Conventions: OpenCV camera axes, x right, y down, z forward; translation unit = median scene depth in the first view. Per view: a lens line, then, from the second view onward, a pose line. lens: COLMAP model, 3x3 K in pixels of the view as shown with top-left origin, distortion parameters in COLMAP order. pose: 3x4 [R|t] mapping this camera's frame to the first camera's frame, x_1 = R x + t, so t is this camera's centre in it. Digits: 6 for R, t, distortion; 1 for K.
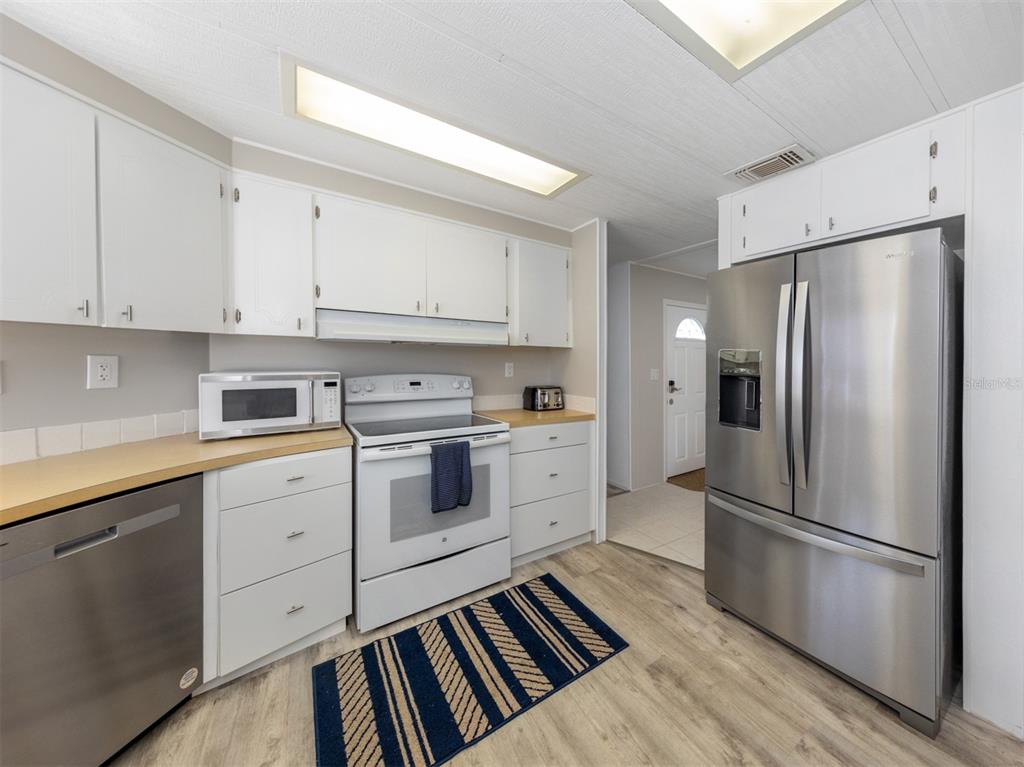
lens RADIAL K [[374.4, 0, 581.1], [0, 374.4, 361.1], [0, 0, 1]] dist [0.003553, -0.000493]
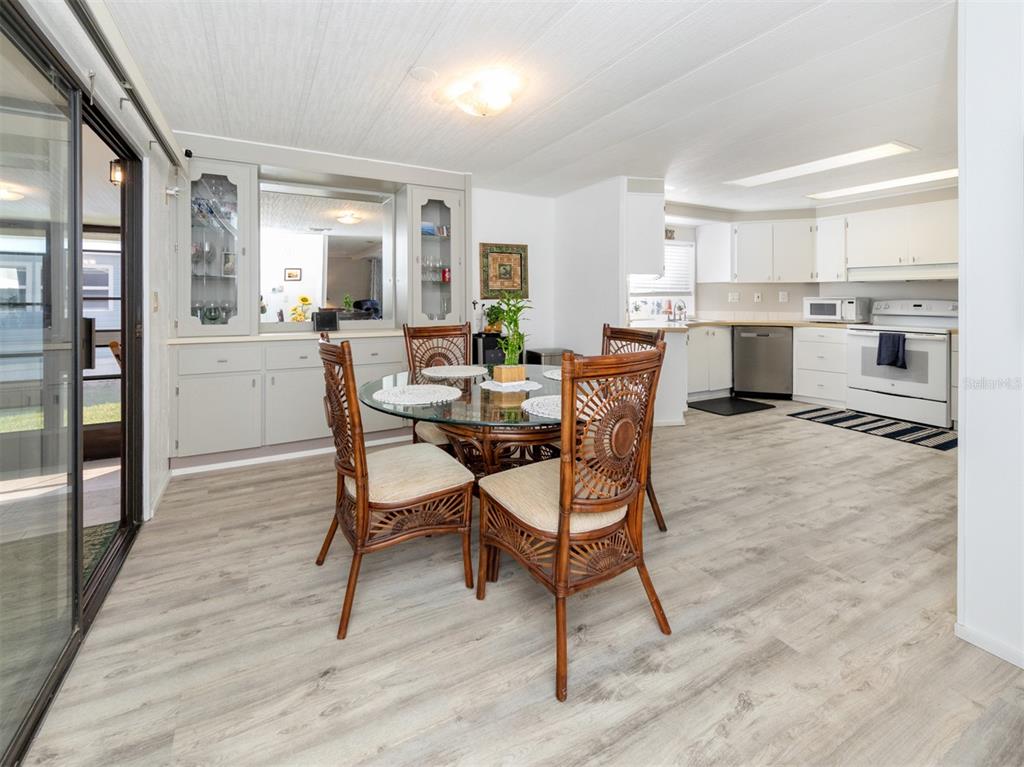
lens RADIAL K [[442.2, 0, 475.9], [0, 442.2, 295.1], [0, 0, 1]] dist [-0.003058, -0.000541]
pose [[-0.185199, -0.018360, -0.982529, 2.373490], [-0.012306, 0.999790, -0.016363, 0.092183], [0.982624, 0.009060, -0.185386, -0.705054]]
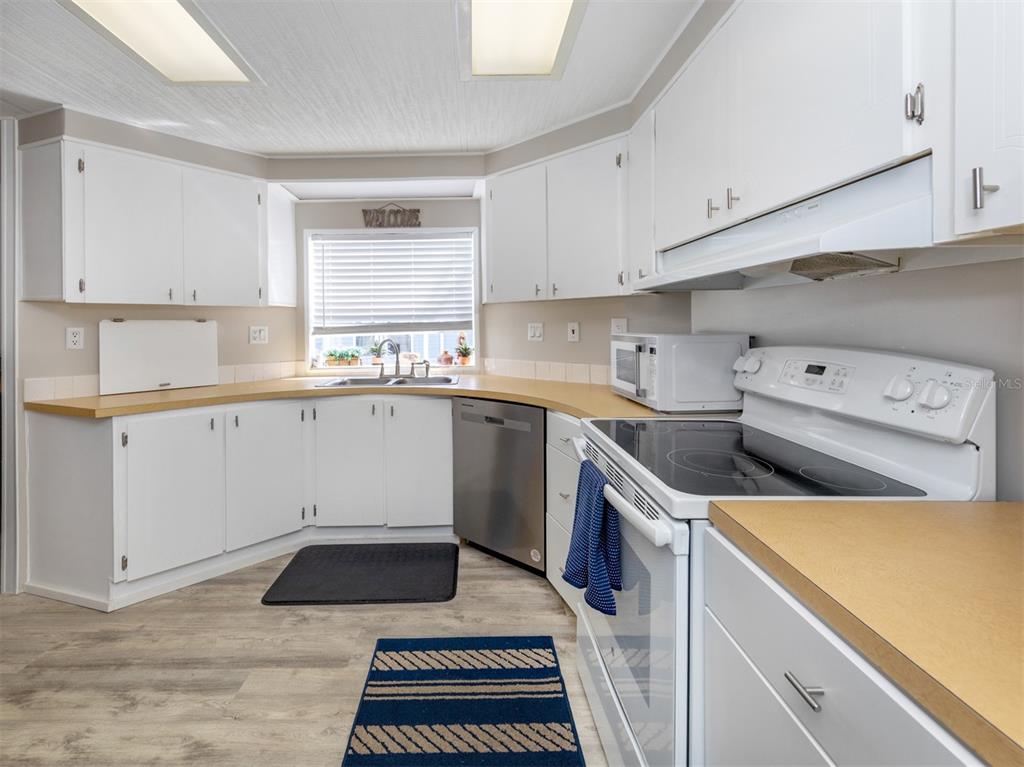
lens RADIAL K [[457.6, 0, 473.9], [0, 457.6, 322.6], [0, 0, 1]] dist [0.000950, -0.000948]
pose [[-0.602574, -0.005756, -0.798042, 0.299324], [0.000070, 0.999974, -0.007265, 0.011965], [0.798063, -0.004433, -0.602558, 1.323333]]
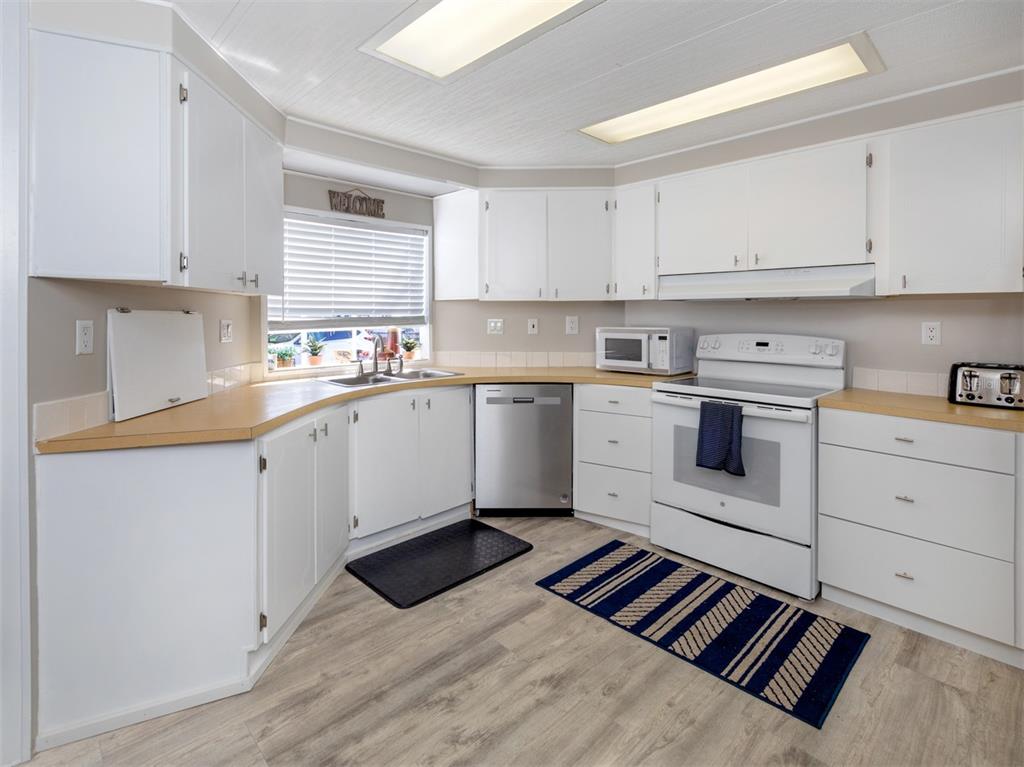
lens RADIAL K [[509.0, 0, 475.8], [0, 509.0, 315.6], [0, 0, 1]] dist [0.004333, -0.003219]
pose [[0.091770, -0.011613, -0.995713, 0.944451], [-0.005934, 0.999908, -0.012209, 0.014733], [0.995763, 0.007029, 0.091692, 0.264997]]
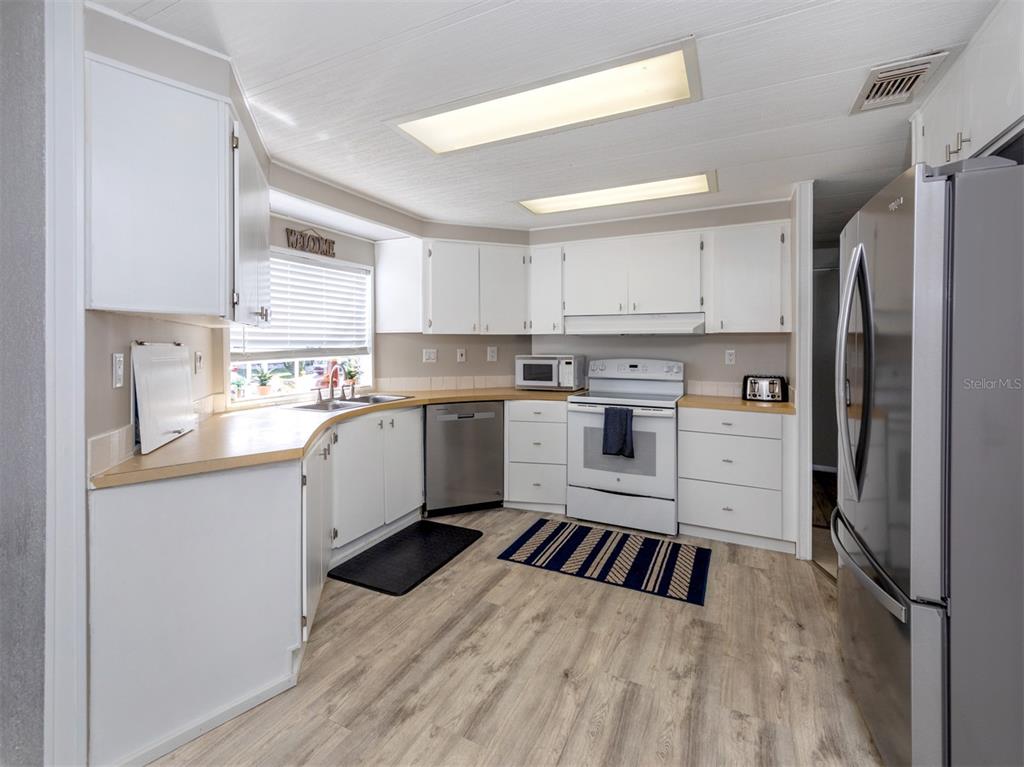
lens RADIAL K [[459.1, 0, 513.6], [0, 459.1, 344.8], [0, 0, 1]] dist [0.001266, 0.000067]
pose [[0.453398, -0.013529, -0.891205, 1.016075], [0.000699, 0.999890, -0.014823, 0.013809], [0.891308, 0.006098, 0.453358, -0.100176]]
